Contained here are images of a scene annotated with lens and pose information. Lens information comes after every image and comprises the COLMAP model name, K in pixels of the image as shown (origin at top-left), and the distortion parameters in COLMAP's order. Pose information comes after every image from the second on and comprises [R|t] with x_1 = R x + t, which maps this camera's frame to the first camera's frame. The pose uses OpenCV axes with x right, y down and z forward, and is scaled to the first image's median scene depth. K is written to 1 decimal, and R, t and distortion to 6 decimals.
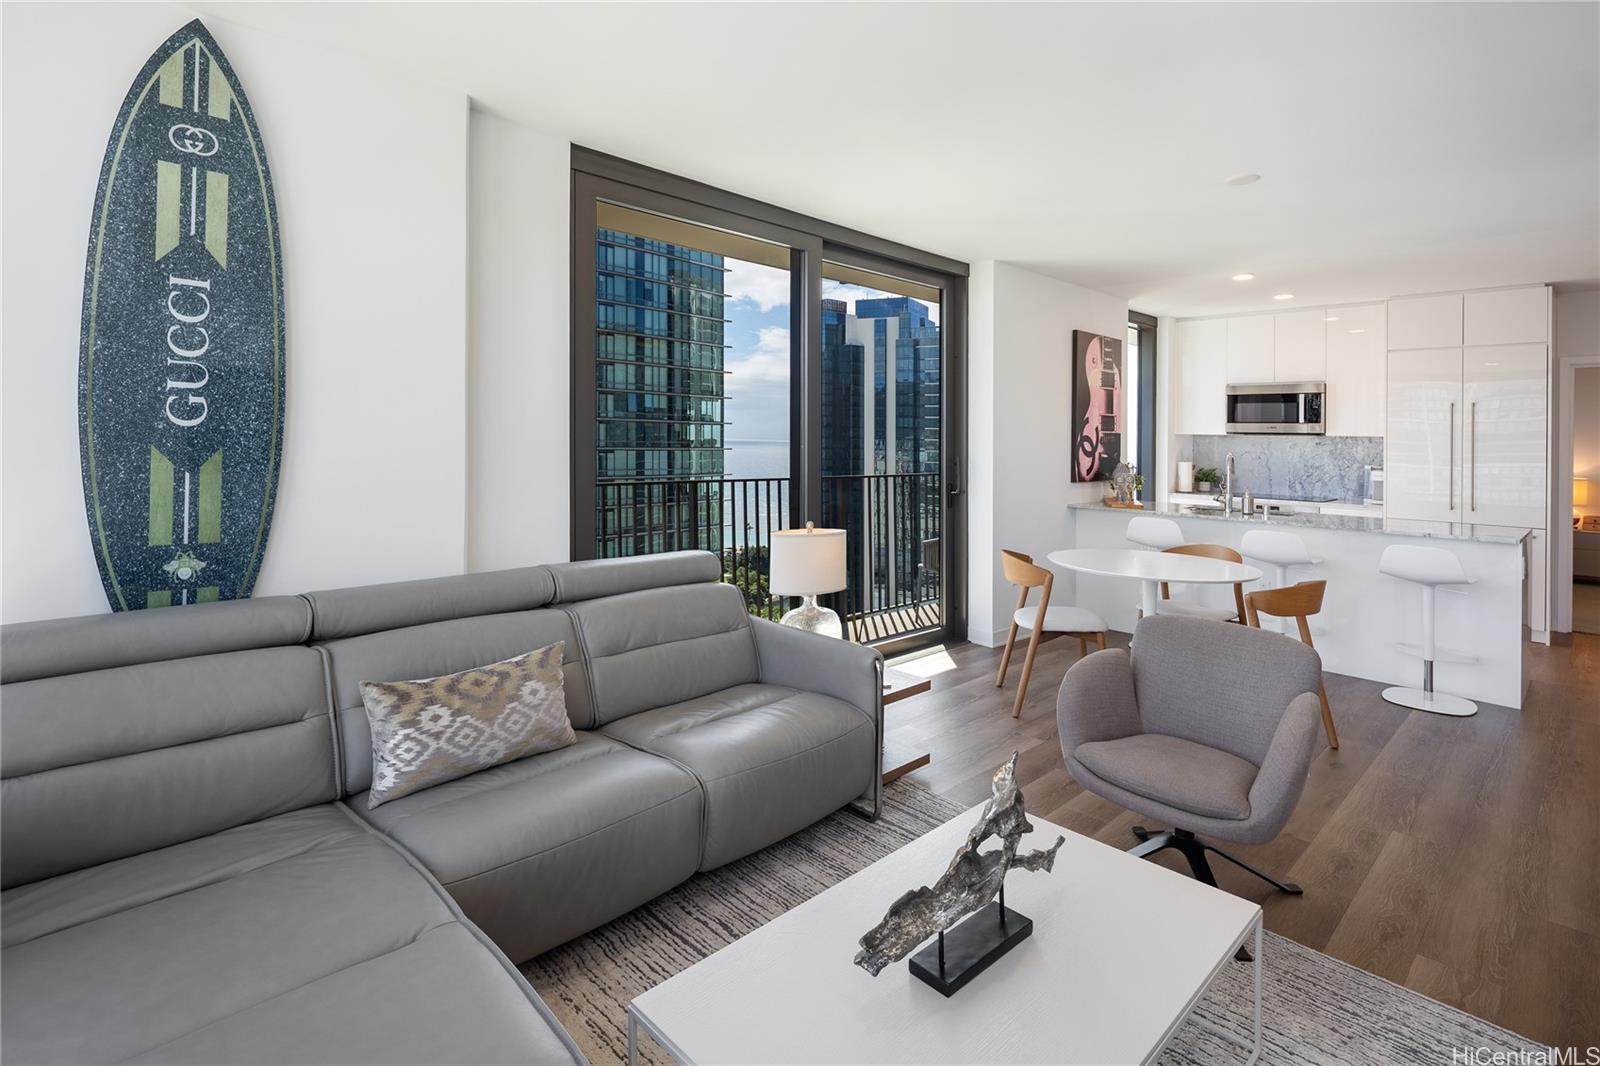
lens RADIAL K [[773.5, 0, 774.6], [0, 773.5, 424.2], [0, 0, 1]] dist [0.007943, -0.006426]
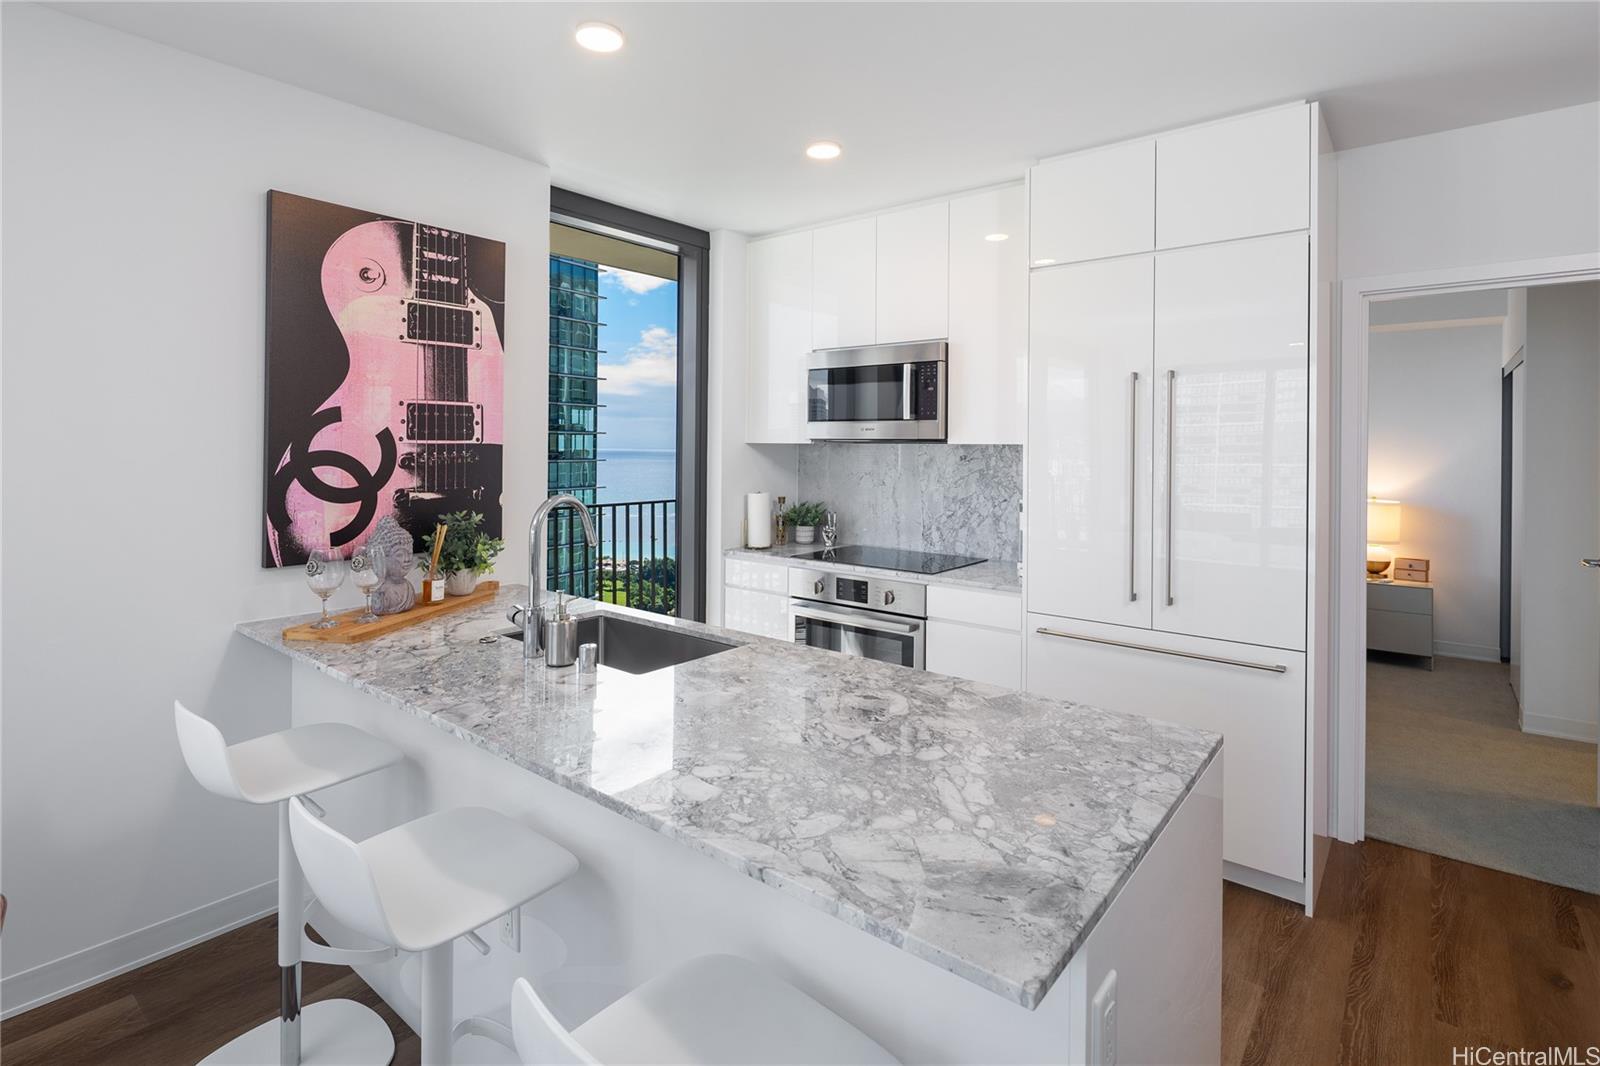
lens RADIAL K [[773.5, 0, 813.5], [0, 773.5, 445.1], [0, 0, 1]] dist [0.007943, -0.006426]
pose [[0.985290, -0.010856, 0.170547, 0.486703], [0.008204, 0.999834, 0.016246, 0.006080], [-0.170695, -0.014608, 0.985216, 0.462387]]
